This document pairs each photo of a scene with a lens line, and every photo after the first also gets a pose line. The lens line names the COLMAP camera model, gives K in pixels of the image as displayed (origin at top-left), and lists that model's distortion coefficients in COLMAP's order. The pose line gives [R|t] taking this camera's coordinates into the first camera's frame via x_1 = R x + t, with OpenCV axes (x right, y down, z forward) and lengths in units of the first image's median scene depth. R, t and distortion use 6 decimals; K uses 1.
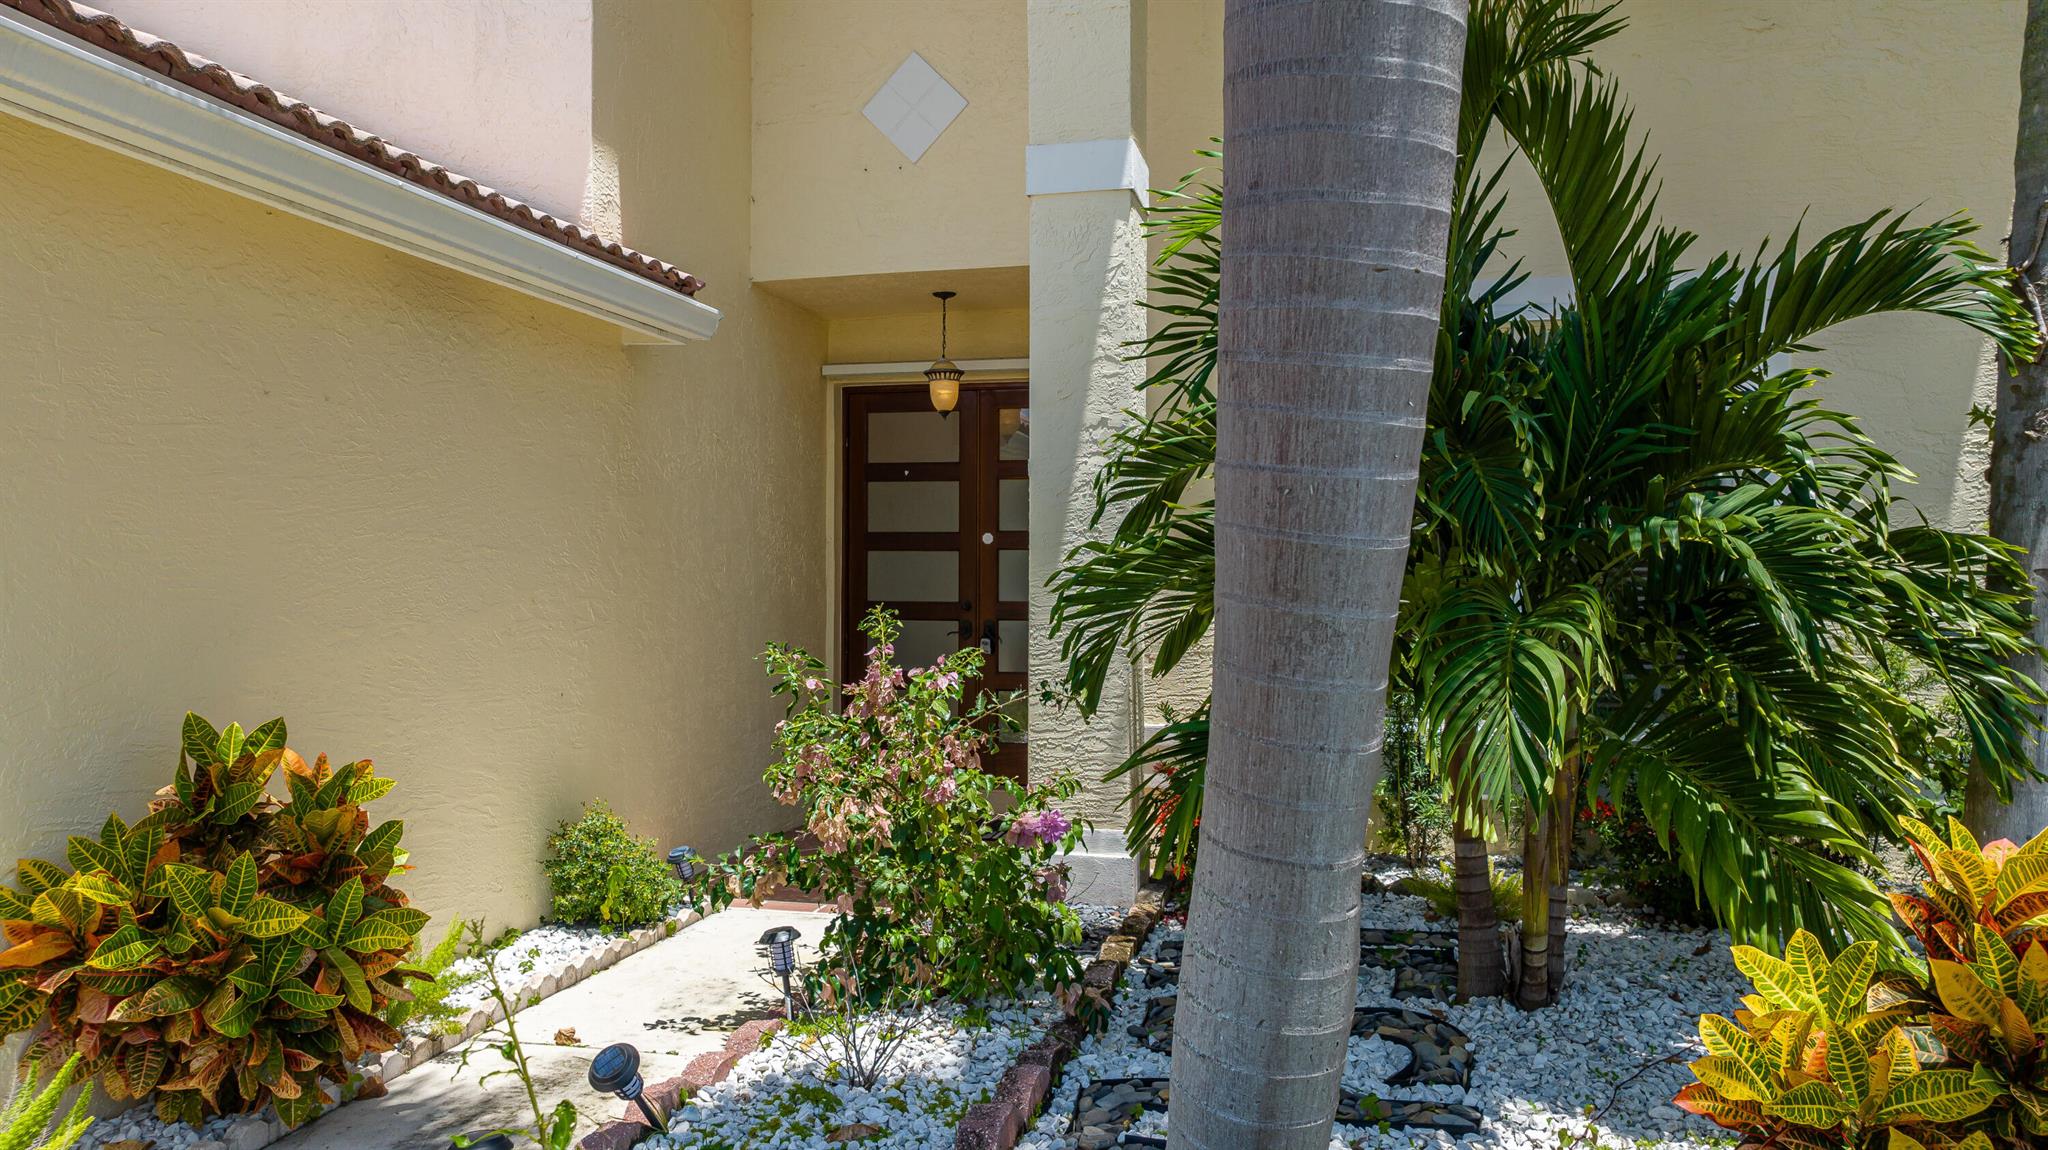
lens RADIAL K [[1476.3, 0, 1023.0], [0, 1476.3, 576.8], [0, 0, 1]] dist [-0.028016, 0.021731]
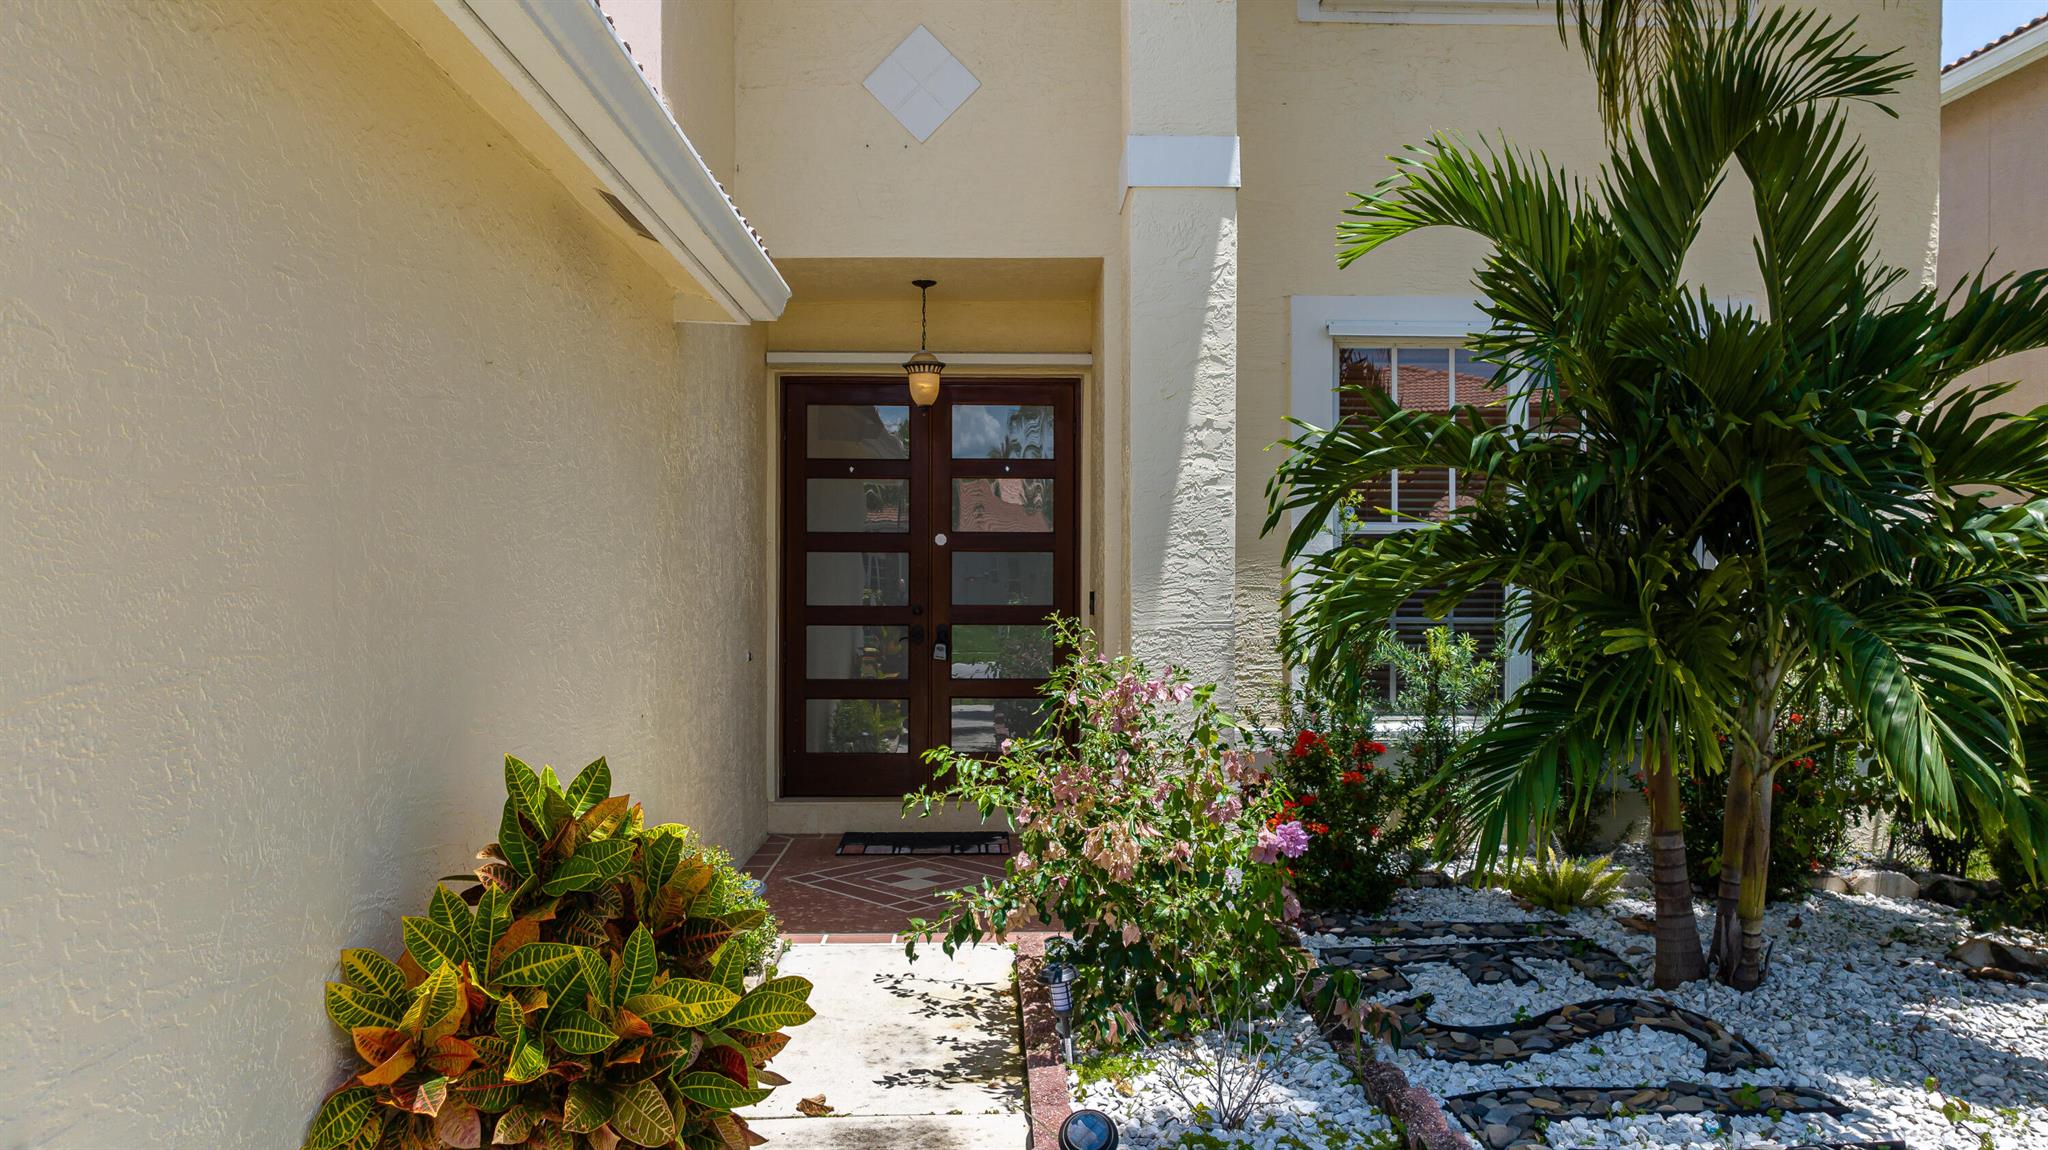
lens RADIAL K [[1476.3, 0, 1022.8], [0, 1476.3, 577.7], [0, 0, 1]] dist [-0.028016, 0.021731]
pose [[0.963740, -0.001709, 0.266836, -0.389506], [0.001023, 0.999996, 0.002710, -0.006045], [-0.266839, -0.002339, 0.963738, 0.105111]]
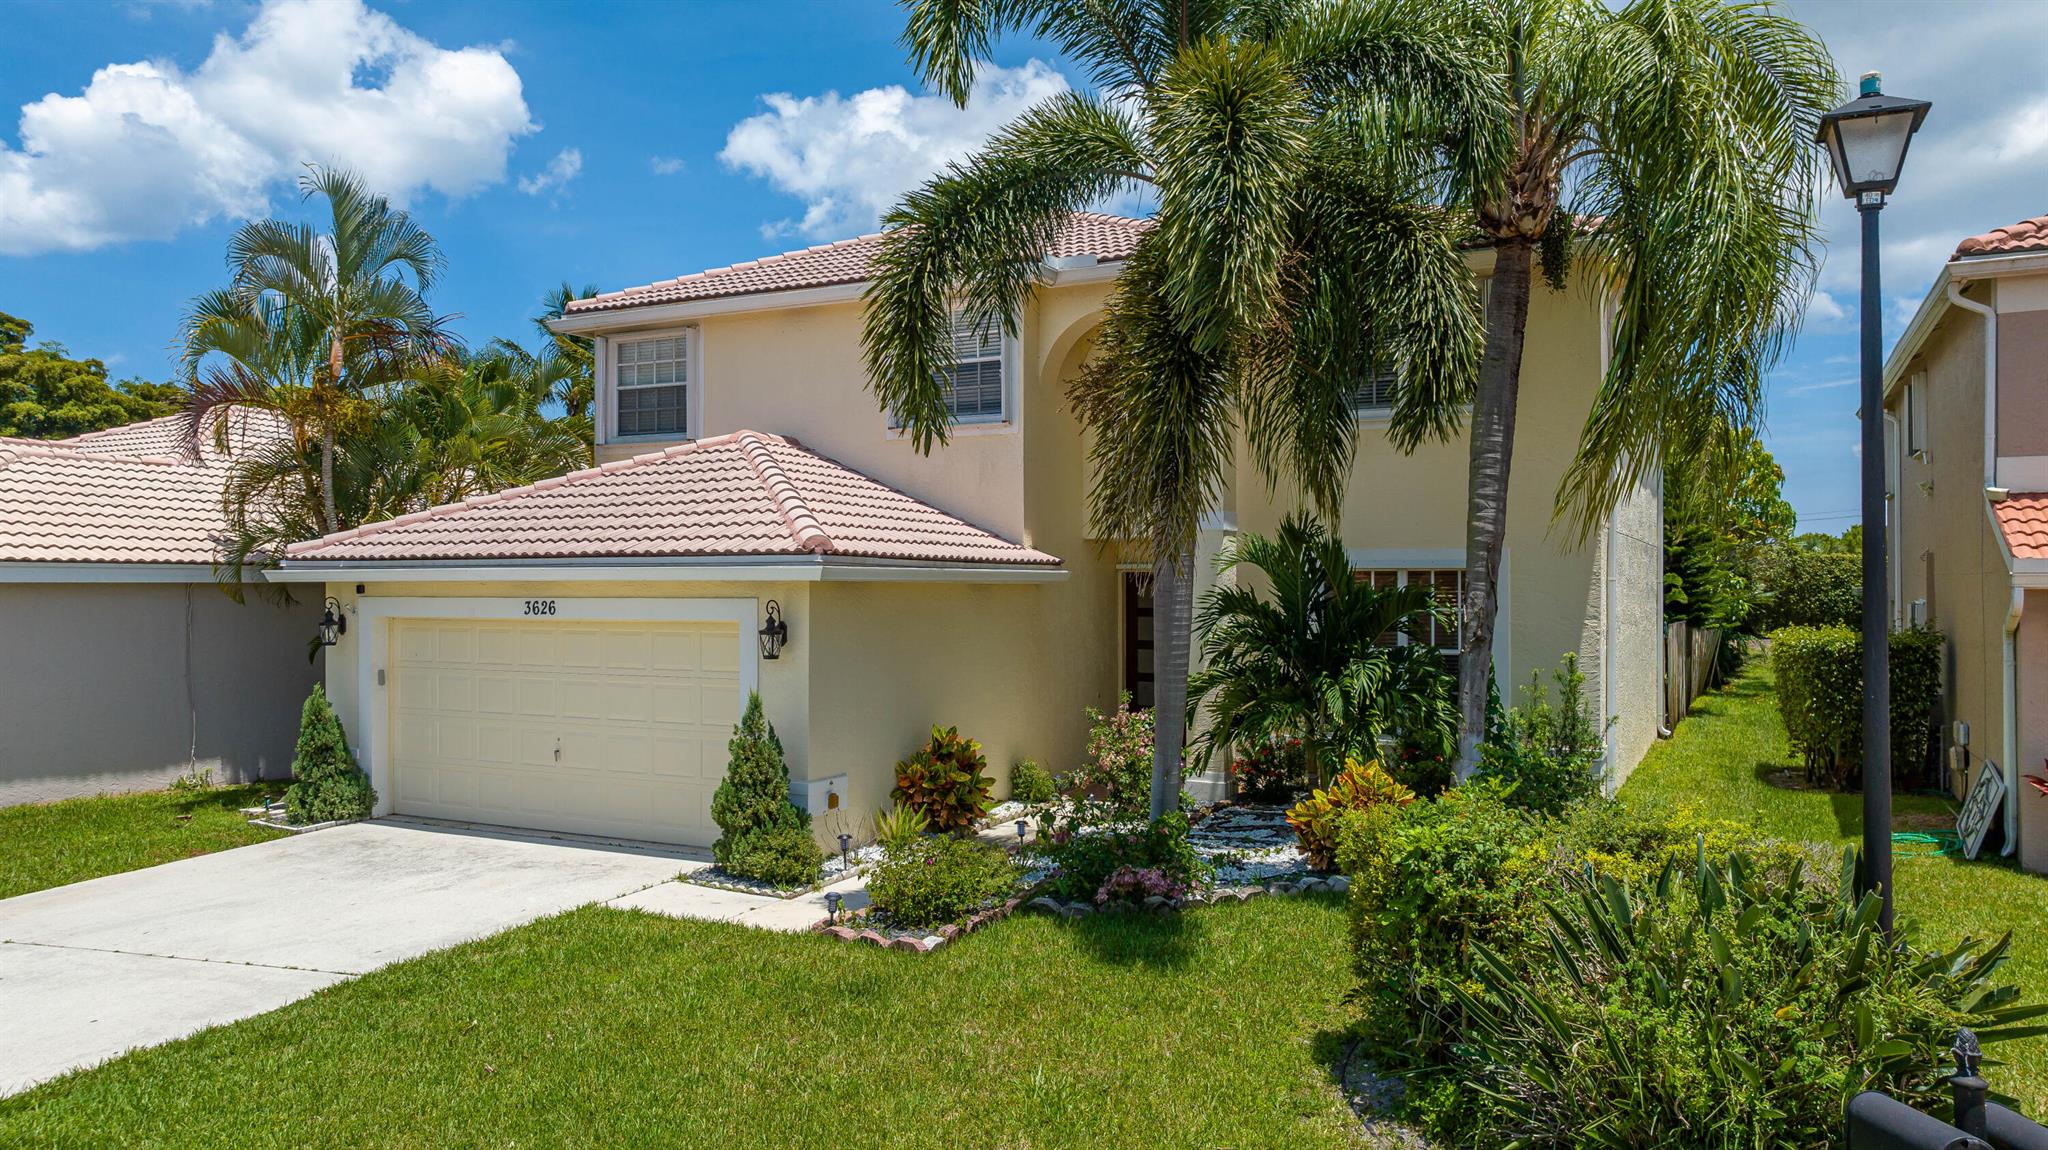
lens RADIAL K [[1476.3, 0, 1025.4], [0, 1476.3, 576.9], [0, 0, 1]] dist [-0.028016, 0.021731]
pose [[0.974115, -0.004445, -0.226010, 0.396122], [0.005112, 0.999984, 0.002365, -0.225490], [0.225996, -0.003459, 0.974122, -2.014145]]
